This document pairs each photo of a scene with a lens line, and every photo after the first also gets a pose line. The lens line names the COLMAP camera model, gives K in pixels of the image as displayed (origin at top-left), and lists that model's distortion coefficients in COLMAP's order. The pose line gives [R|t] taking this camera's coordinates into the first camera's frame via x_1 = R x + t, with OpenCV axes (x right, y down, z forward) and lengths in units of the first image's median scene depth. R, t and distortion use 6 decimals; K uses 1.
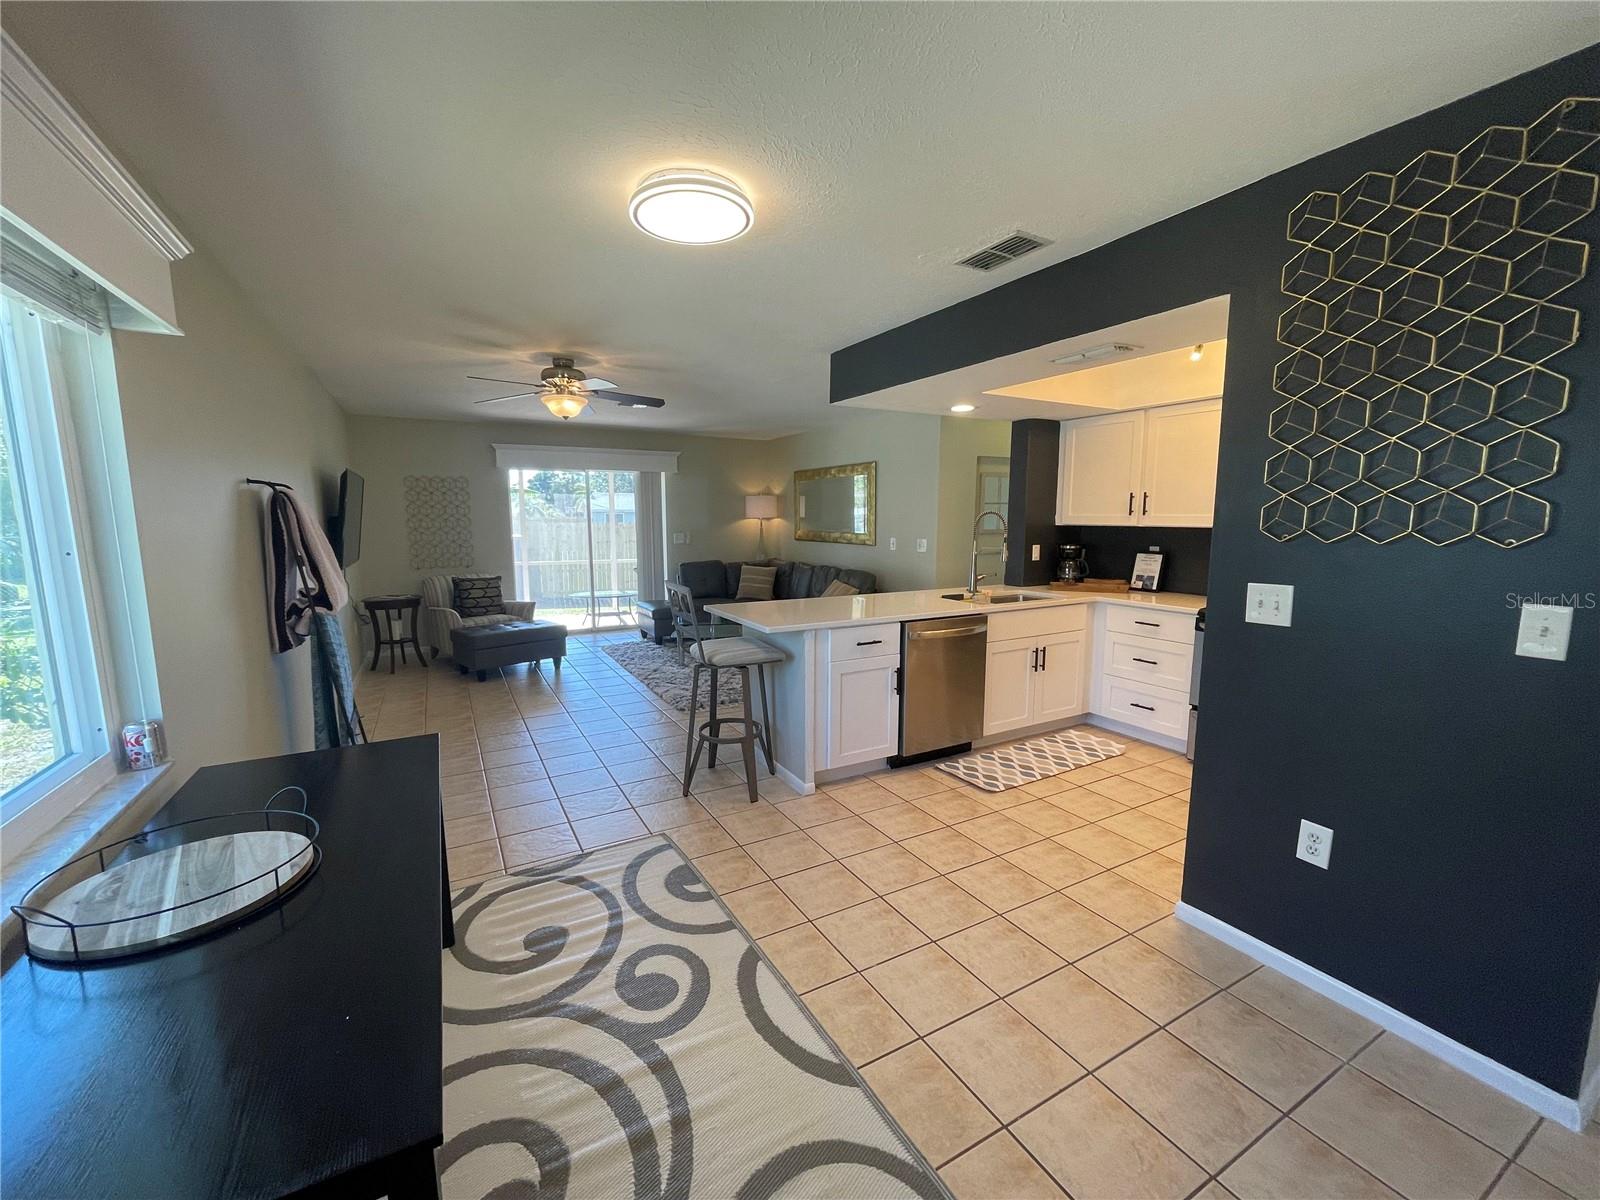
lens RADIAL K [[645.8, 0, 813.4], [0, 645.8, 602.5], [0, 0, 1]] dist [0.001370, 0.000303]
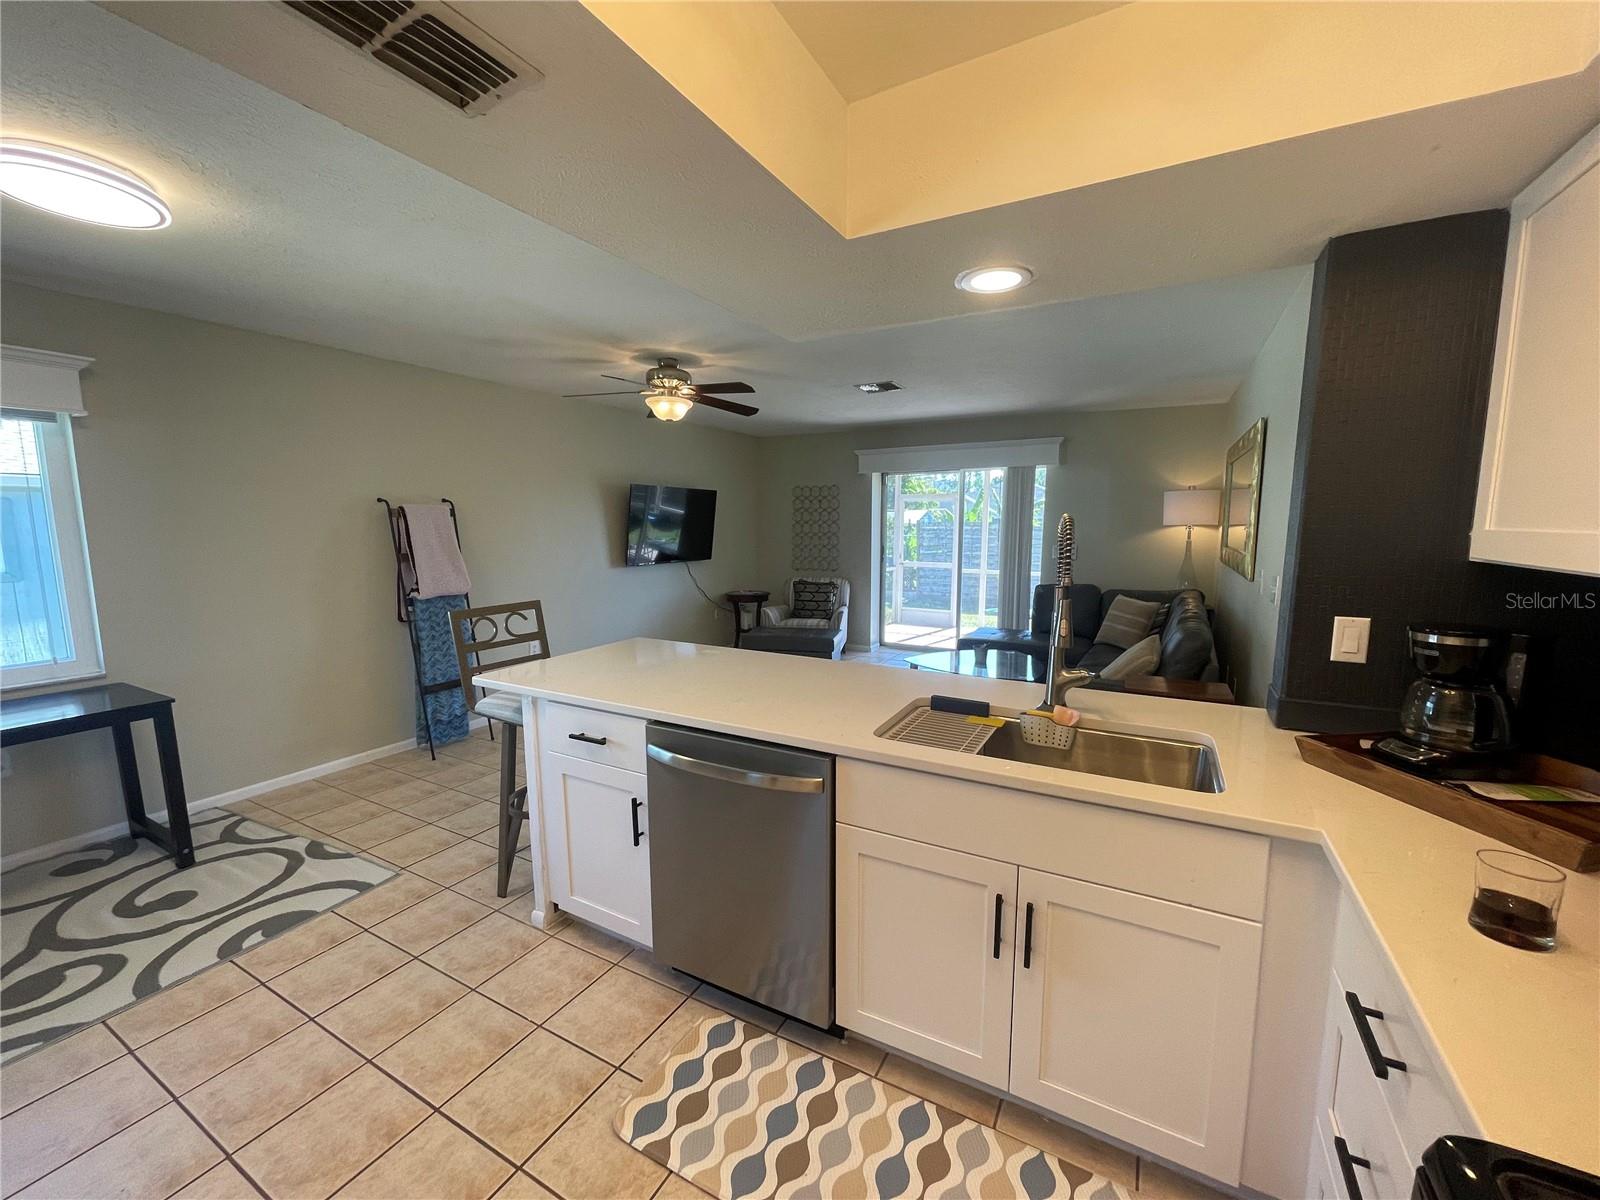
lens RADIAL K [[650.2, 0, 800.0], [0, 650.2, 600.0], [0, 0, 1]] dist [0.000773, -0.000089]
pose [[0.521503, 0.105945, -0.846647, 0.615931], [-0.112216, 0.992159, 0.055033, -0.110024], [0.845838, 0.066307, 0.529302, 0.740032]]
